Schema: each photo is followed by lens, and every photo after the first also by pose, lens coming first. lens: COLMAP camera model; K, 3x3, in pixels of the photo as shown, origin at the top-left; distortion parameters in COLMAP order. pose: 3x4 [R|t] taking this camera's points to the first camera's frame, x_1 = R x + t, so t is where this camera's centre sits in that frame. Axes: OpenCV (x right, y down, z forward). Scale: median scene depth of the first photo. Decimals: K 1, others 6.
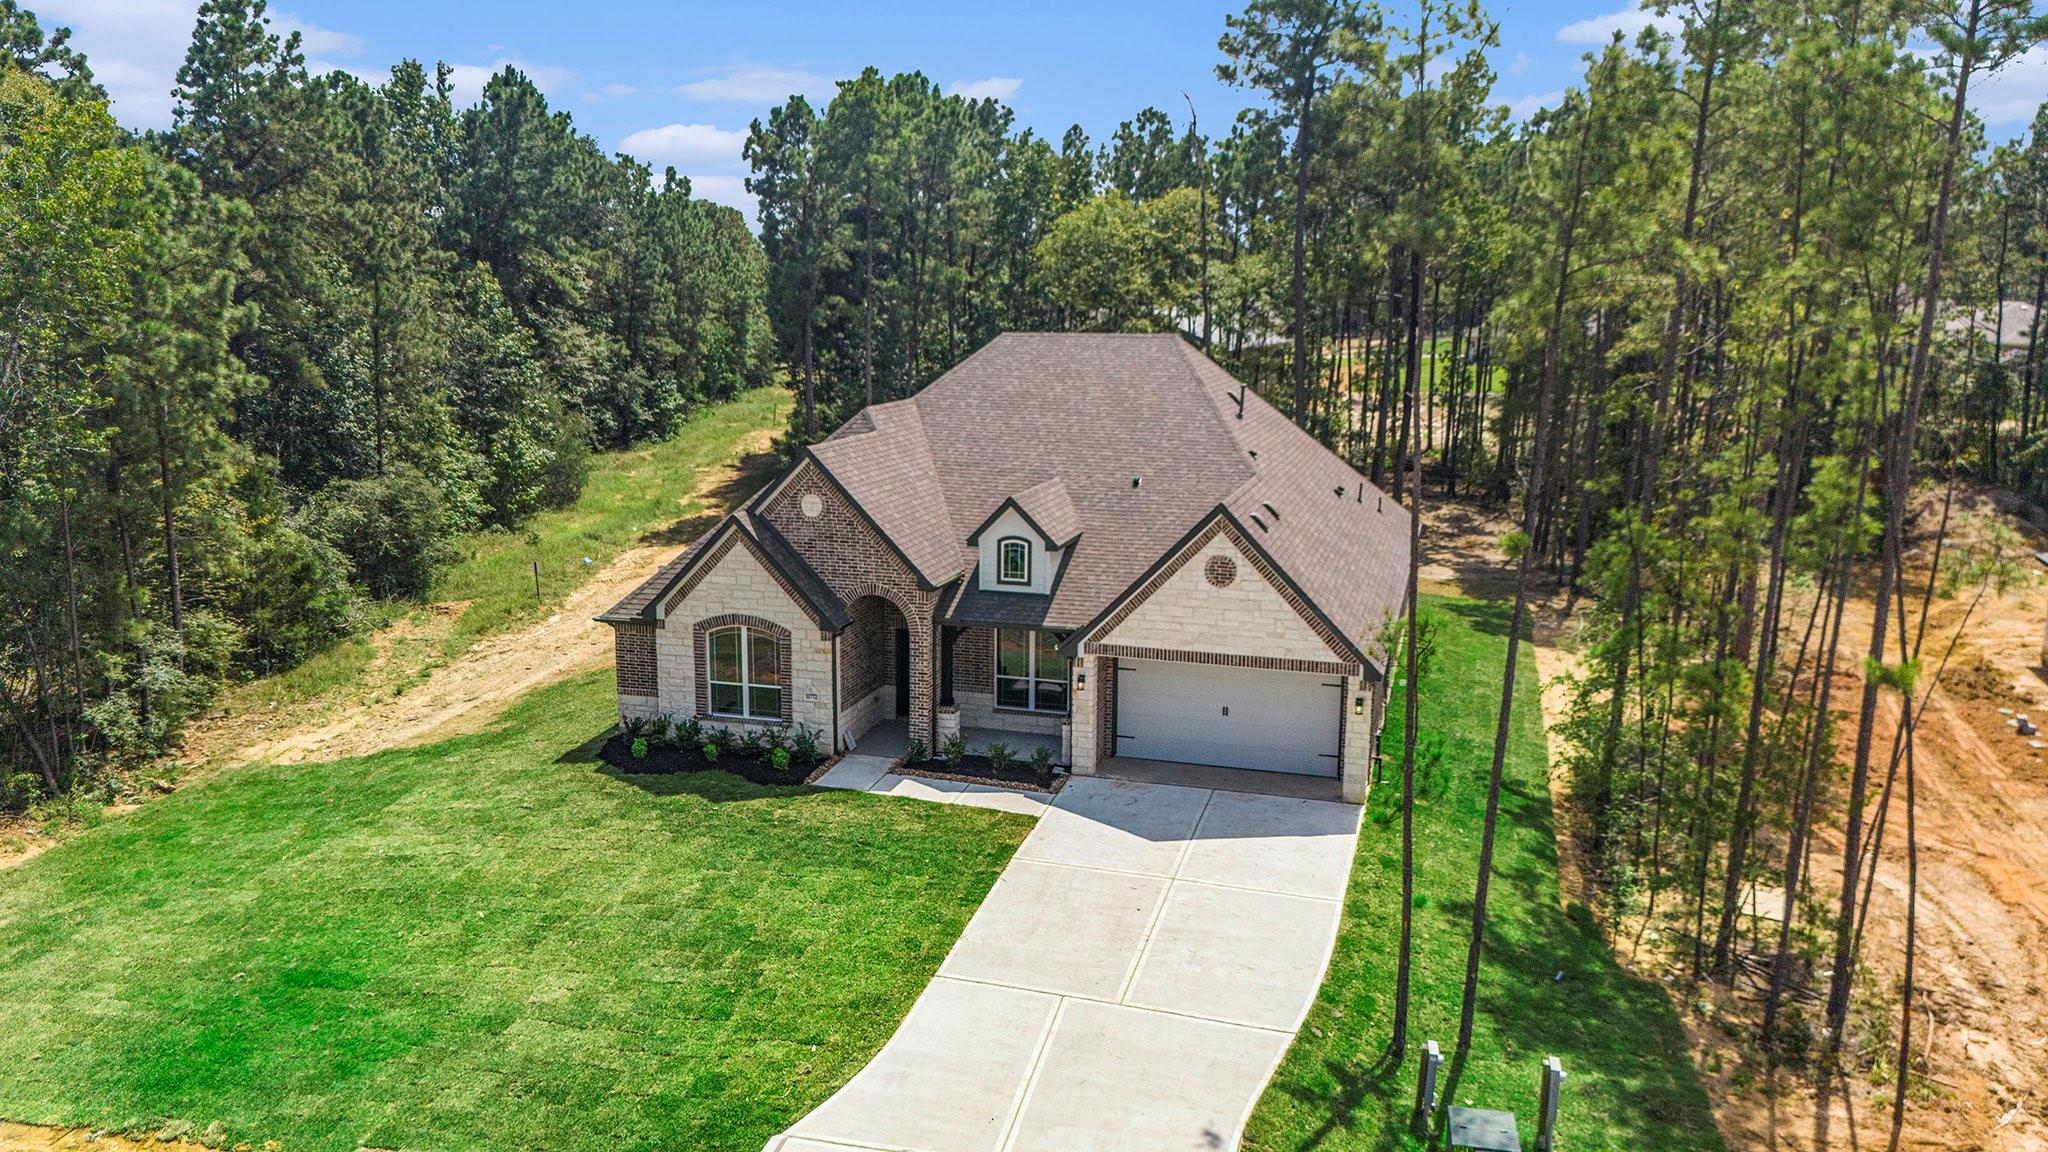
lens RADIAL K [[1516.4, 0, 1024.0], [0, 1516.4, 576.0], [0, 0, 1]] dist [0.070586, -0.085897]
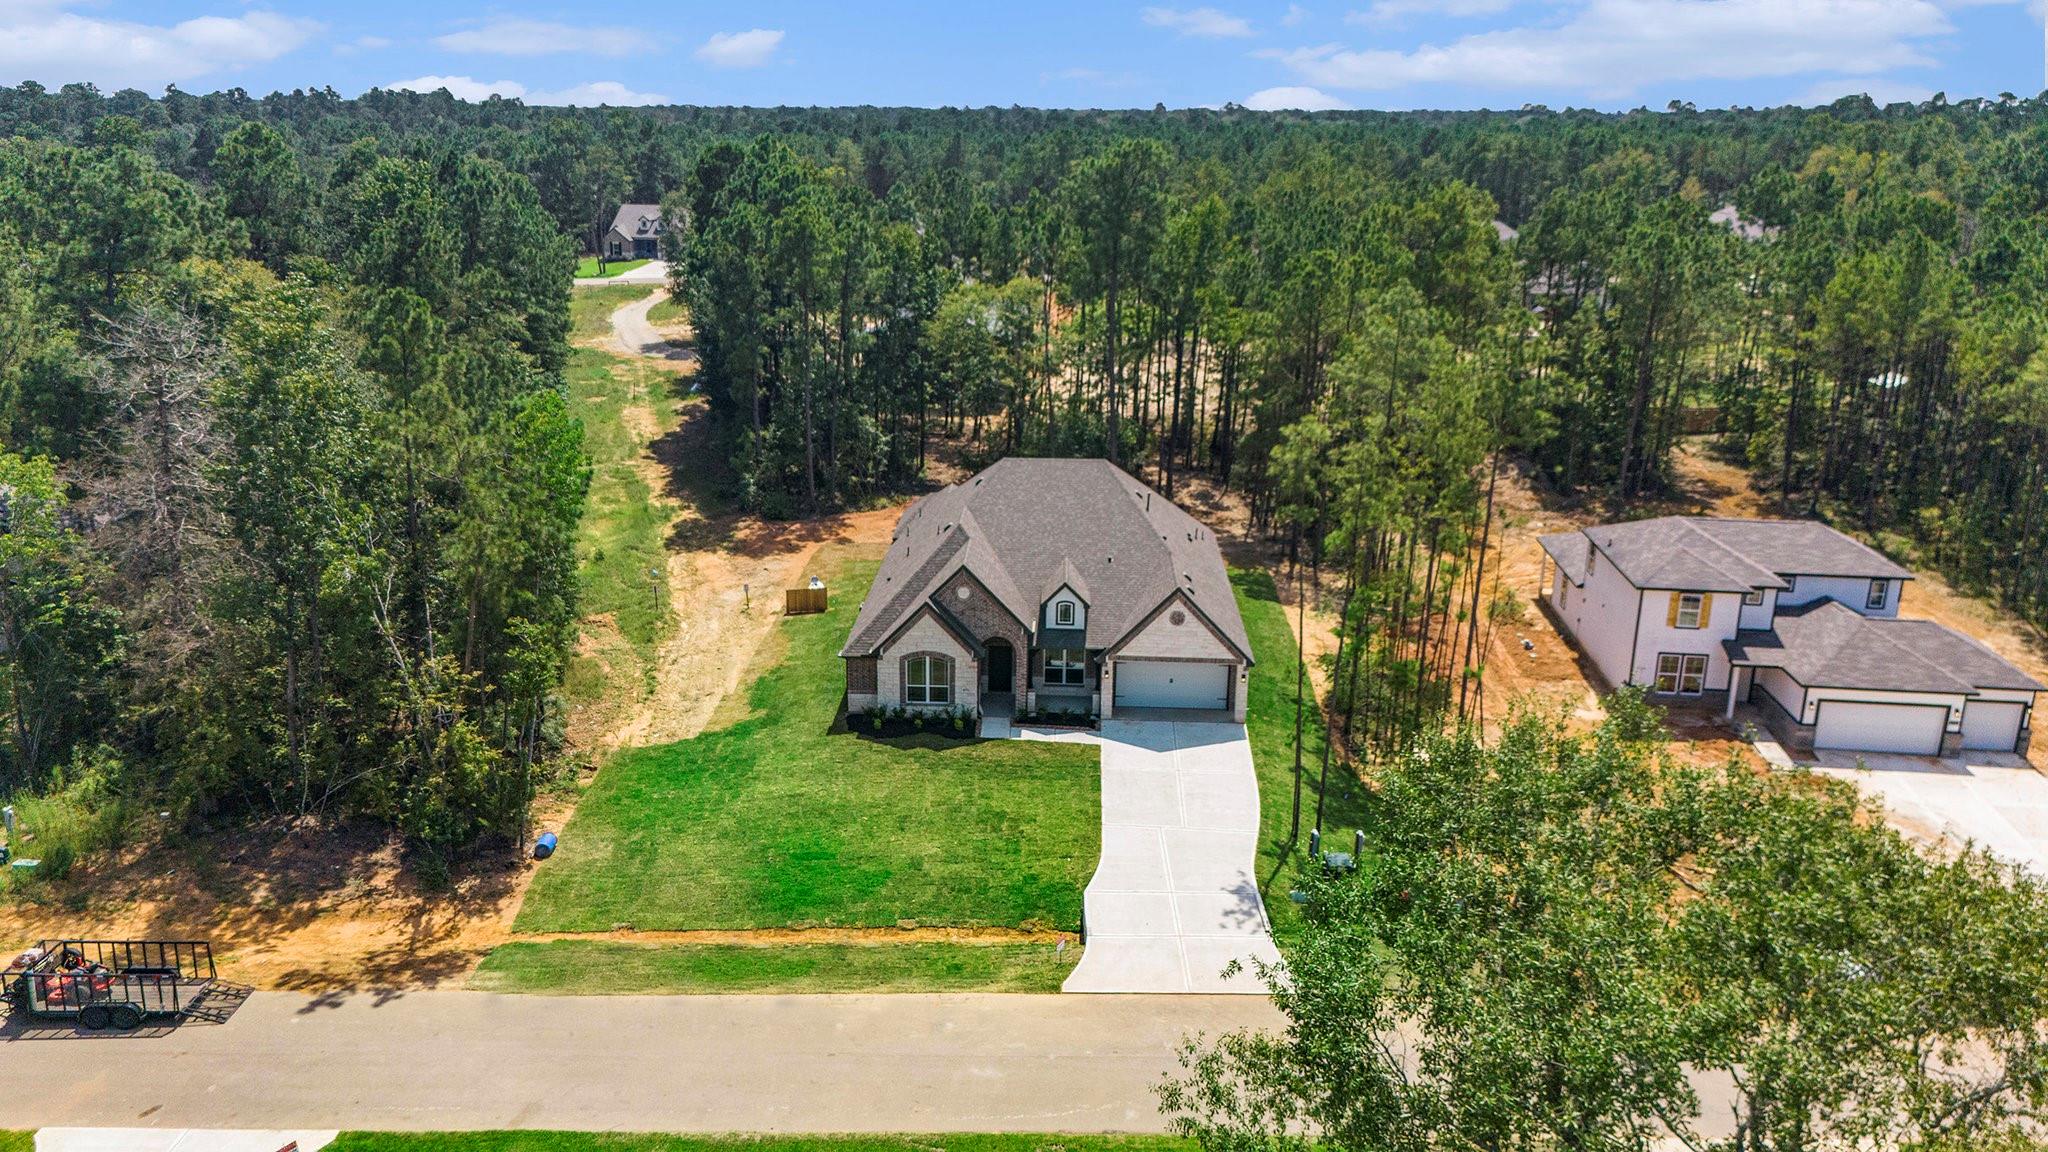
lens RADIAL K [[1505.0, 0, 1024.0], [0, 1505.0, 576.0], [0, 0, 1]] dist [0.123867, -0.197095]
pose [[0.969117, -0.066714, 0.237407, -0.516061], [0.040048, 0.992508, 0.115430, -0.284123], [-0.243329, -0.102357, 0.964528, -0.851972]]
